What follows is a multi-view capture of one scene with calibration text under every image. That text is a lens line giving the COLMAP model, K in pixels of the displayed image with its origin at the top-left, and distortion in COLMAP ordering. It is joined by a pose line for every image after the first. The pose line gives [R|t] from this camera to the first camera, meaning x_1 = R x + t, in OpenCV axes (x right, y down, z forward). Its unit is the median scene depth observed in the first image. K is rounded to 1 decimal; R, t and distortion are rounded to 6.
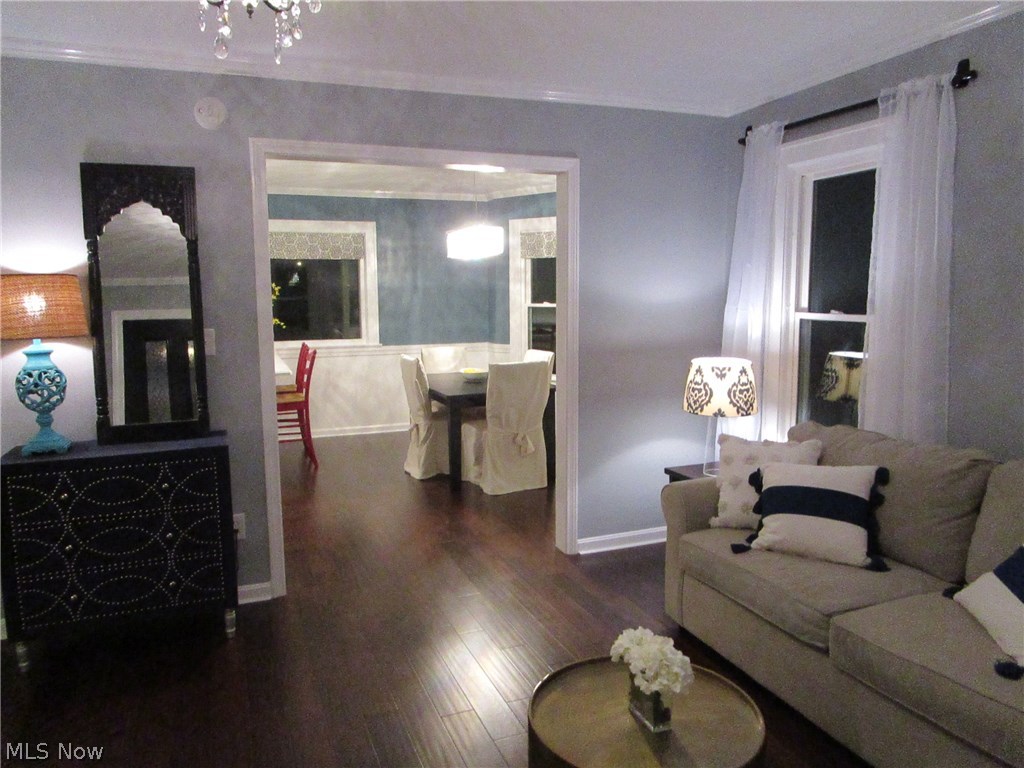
lens RADIAL K [[737.7, 0, 512.0], [0, 737.7, 384.0], [0, 0, 1]] dist [-0.003310, 0.002353]
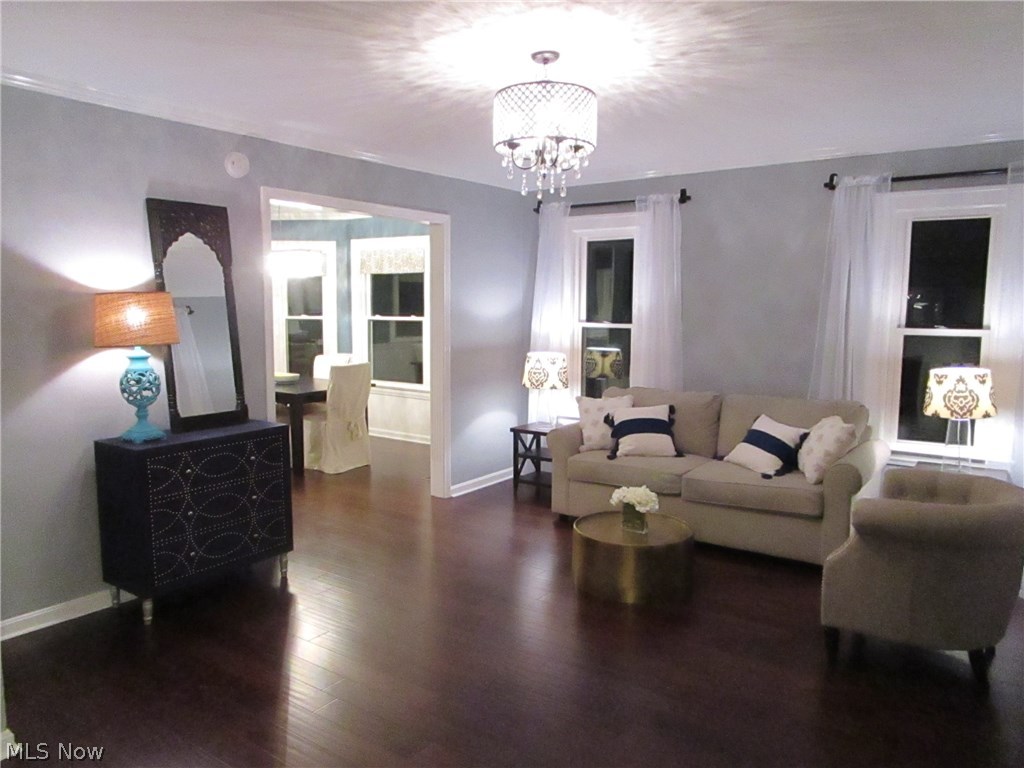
lens RADIAL K [[742.9, 0, 512.0], [0, 742.9, 384.0], [0, 0, 1]] dist [0.001070, -0.034615]
pose [[0.835726, -0.046764, 0.547151, -0.712997], [0.055722, 0.998446, 0.000225, 0.030517], [-0.546312, 0.030300, 0.837034, -0.295992]]
